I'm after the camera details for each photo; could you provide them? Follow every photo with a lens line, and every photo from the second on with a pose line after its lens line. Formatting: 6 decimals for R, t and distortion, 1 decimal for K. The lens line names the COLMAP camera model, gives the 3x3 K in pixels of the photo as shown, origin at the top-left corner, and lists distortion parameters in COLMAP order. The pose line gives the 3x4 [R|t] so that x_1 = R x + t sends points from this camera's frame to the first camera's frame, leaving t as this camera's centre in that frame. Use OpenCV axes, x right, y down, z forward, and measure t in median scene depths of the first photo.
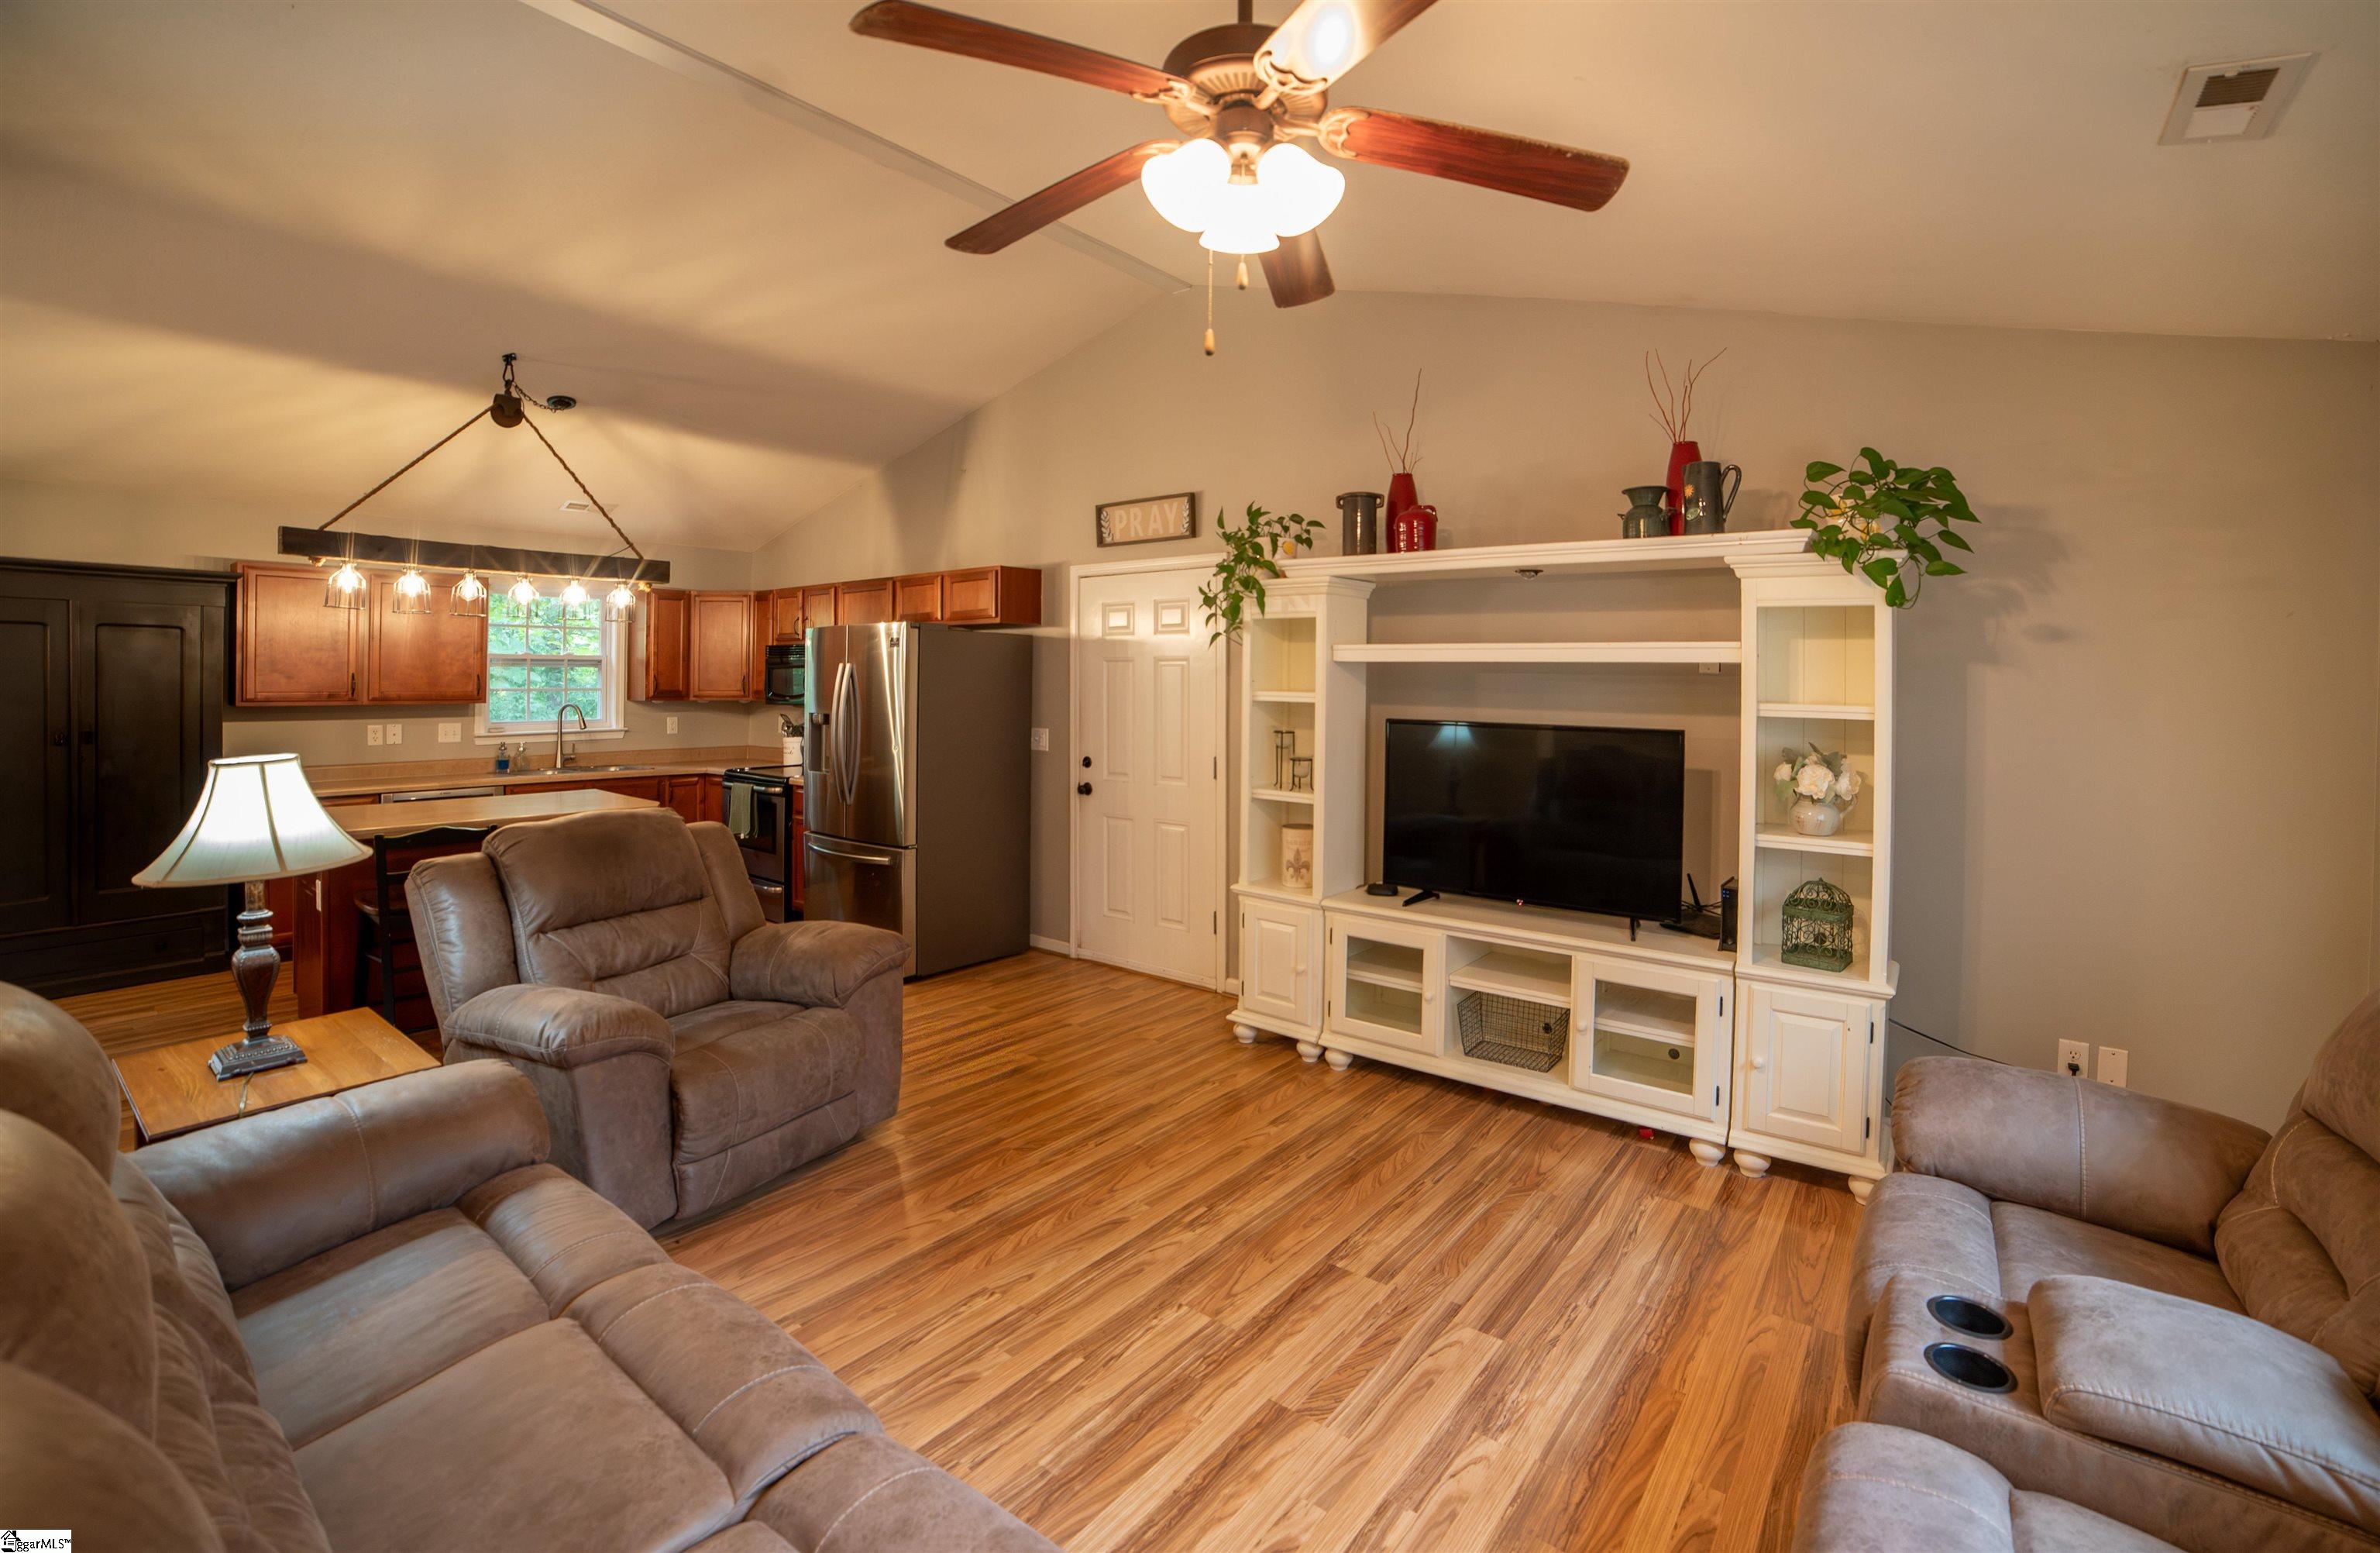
lens RADIAL K [[1041.1, 0, 1187.0], [0, 1041.1, 671.2], [0, 0, 1]] dist [-0.087169, 0.041023]
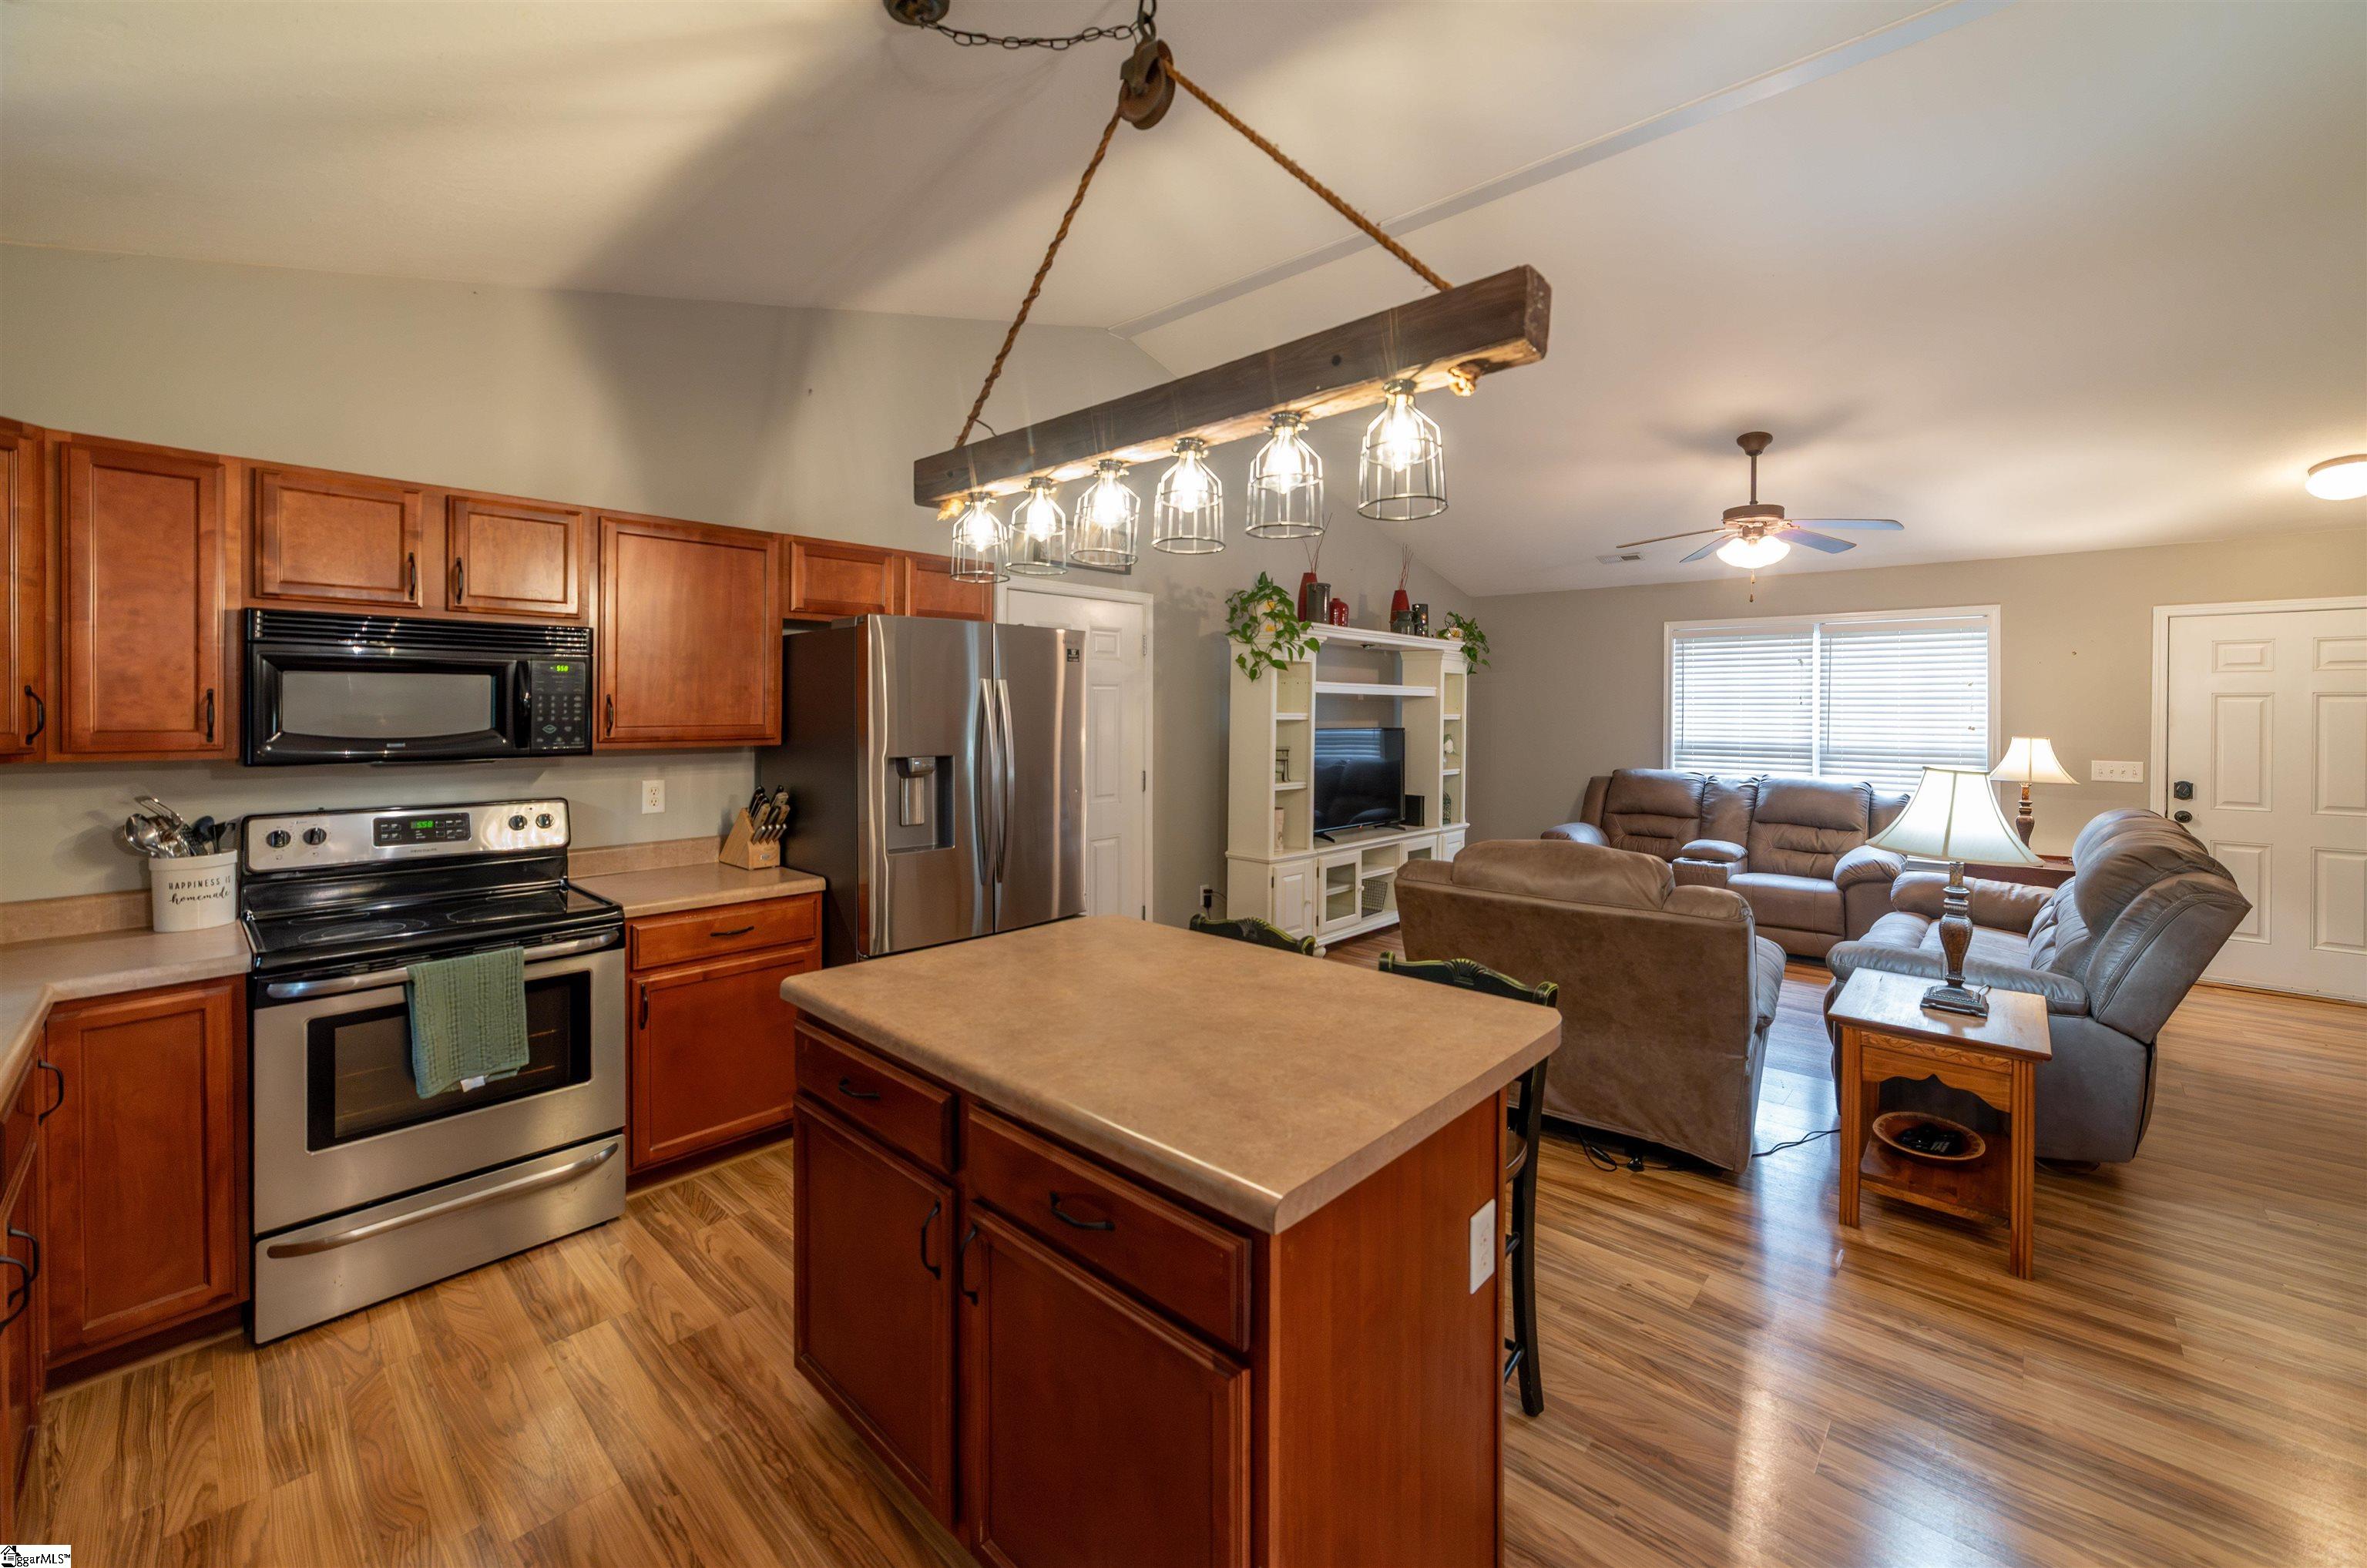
lens RADIAL K [[938.9, 0, 1192.0], [0, 938.9, 711.7], [0, 0, 1]] dist [-0.012492, -0.000074]
pose [[0.080256, -0.011776, 0.996705, -1.325280], [-0.011149, 0.999857, 0.012711, 0.005171], [-0.996712, -0.012132, 0.080114, 1.147534]]
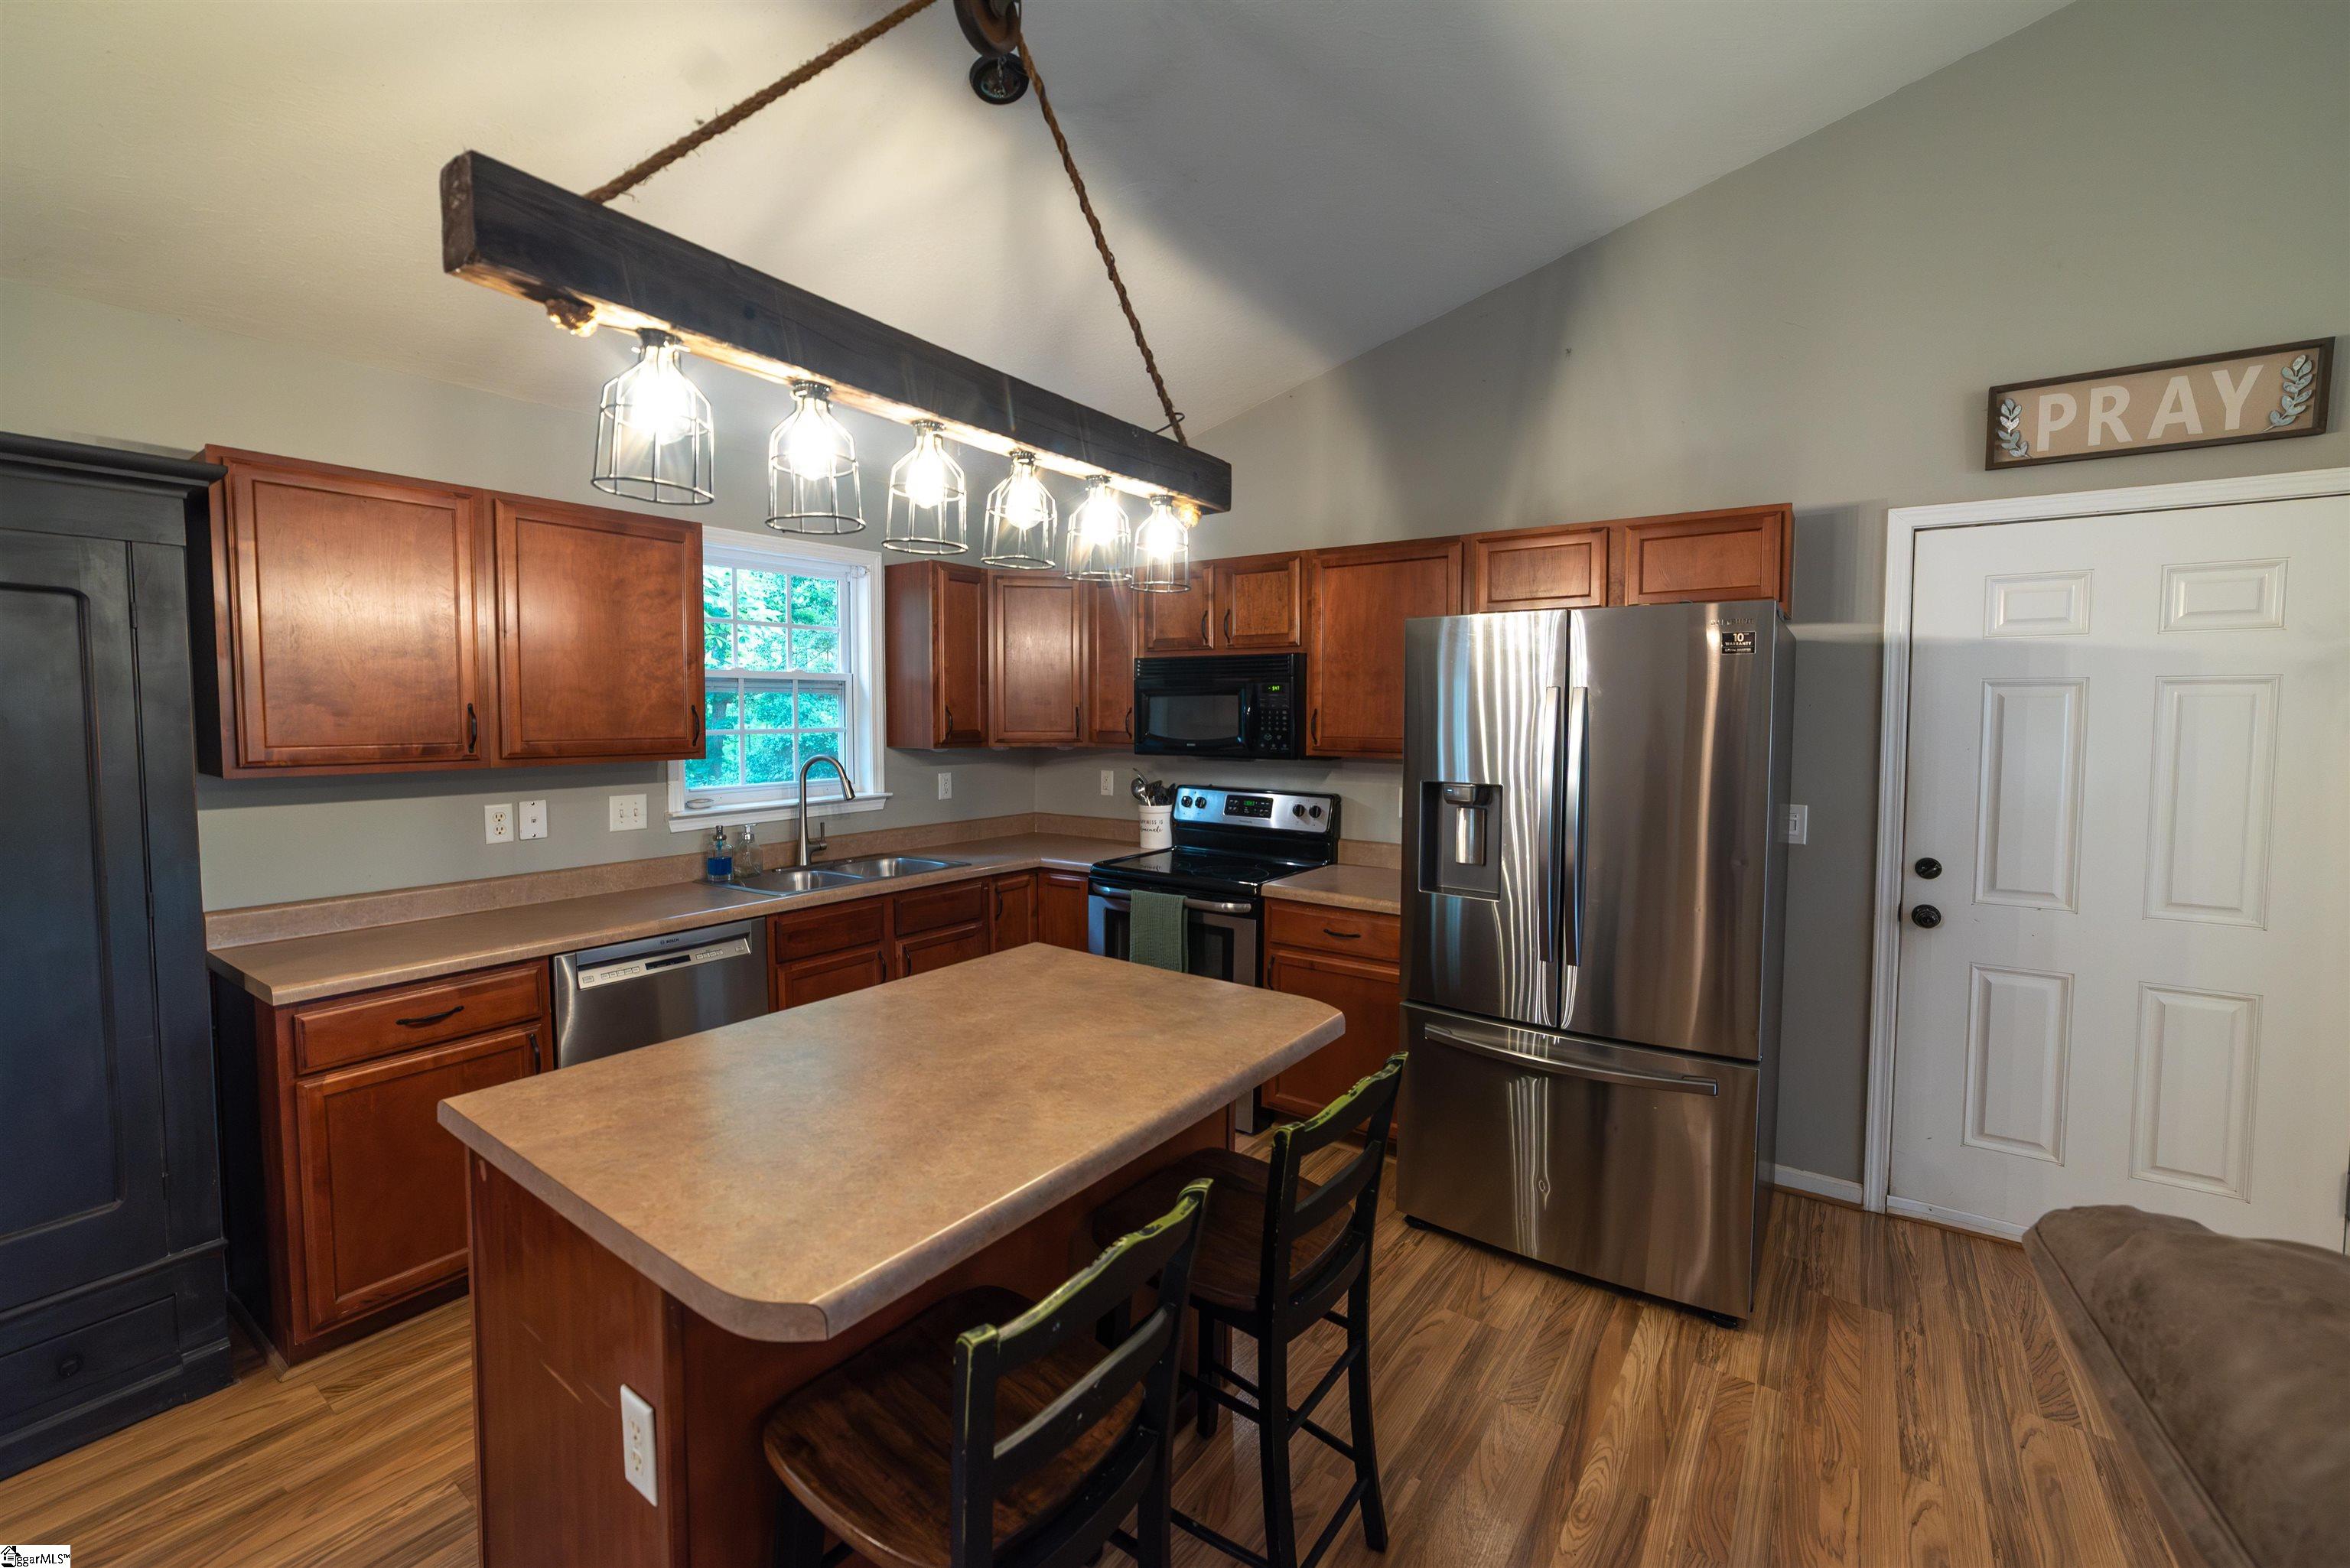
lens RADIAL K [[973.8, 0, 1183.6], [0, 973.8, 760.4], [0, 0, 1]] dist [-0.000621, 0.000072]
pose [[0.998637, -0.001528, 0.052175, -0.757048], [-0.001497, 0.998322, 0.057894, 0.001905], [-0.052176, -0.057893, 0.996958, 0.748313]]
